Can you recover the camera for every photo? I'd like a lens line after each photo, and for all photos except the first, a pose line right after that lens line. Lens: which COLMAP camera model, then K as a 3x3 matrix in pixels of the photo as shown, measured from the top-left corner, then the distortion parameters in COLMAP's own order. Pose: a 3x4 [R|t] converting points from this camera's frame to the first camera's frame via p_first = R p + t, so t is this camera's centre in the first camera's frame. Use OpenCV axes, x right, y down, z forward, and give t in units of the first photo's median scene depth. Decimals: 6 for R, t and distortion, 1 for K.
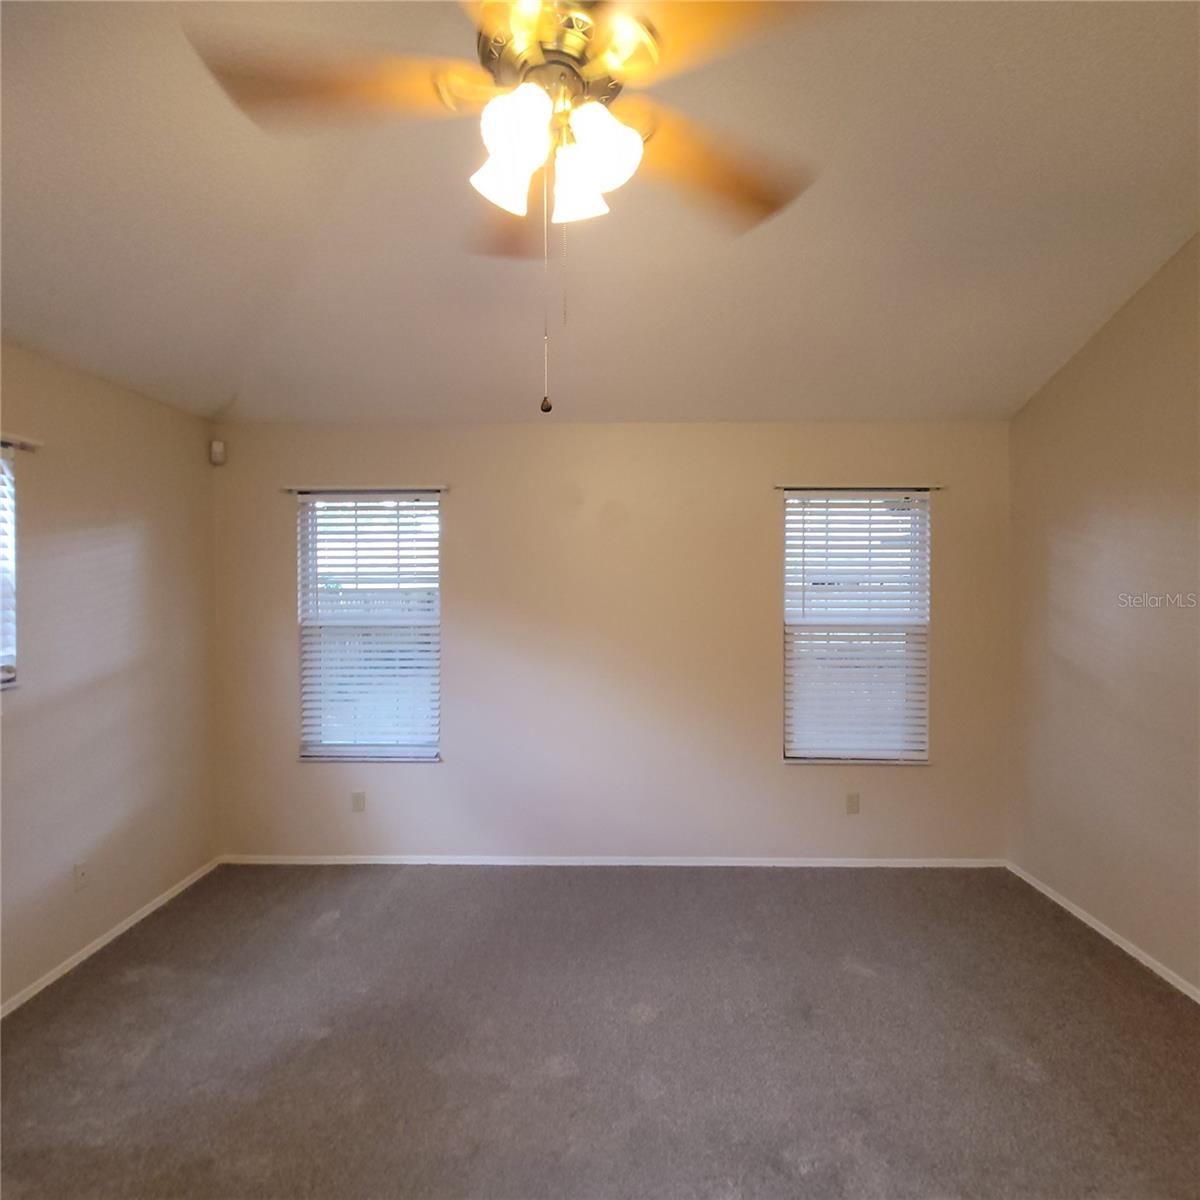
lens RADIAL K [[651.8, 0, 602.2], [0, 651.8, 594.4], [0, 0, 1]] dist [-0.005192, 0.001518]
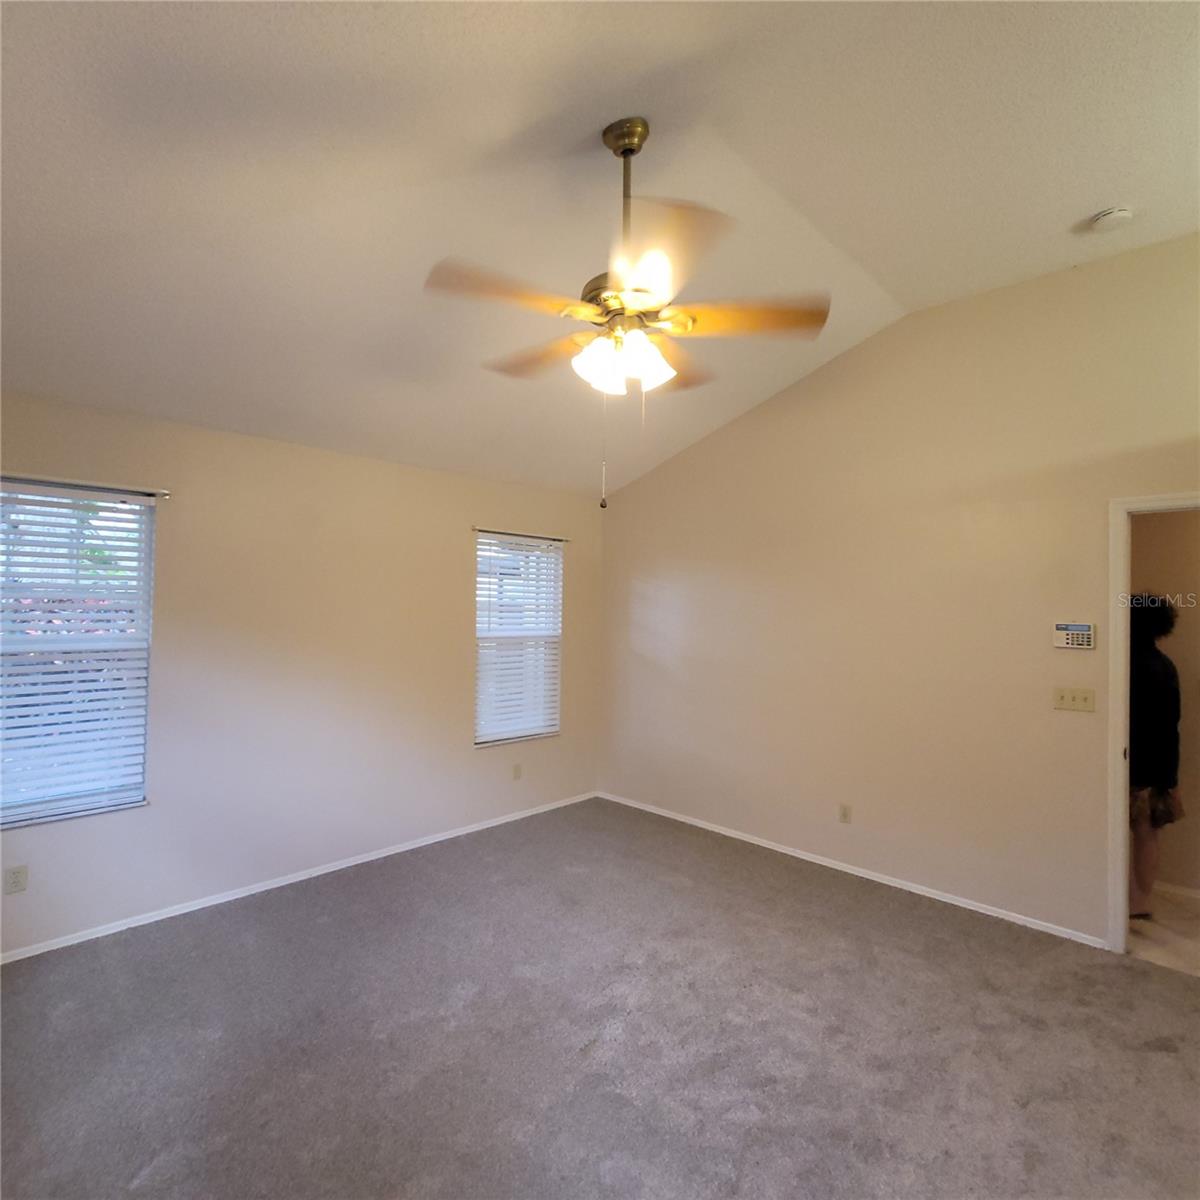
lens RADIAL K [[651.8, 0, 602.2], [0, 651.8, 594.4], [0, 0, 1]] dist [-0.005192, 0.001518]
pose [[0.684531, 0.024420, 0.728574, -0.473272], [-0.010475, 0.999665, -0.023664, -0.010316], [-0.728908, 0.008567, 0.684558, -0.040353]]
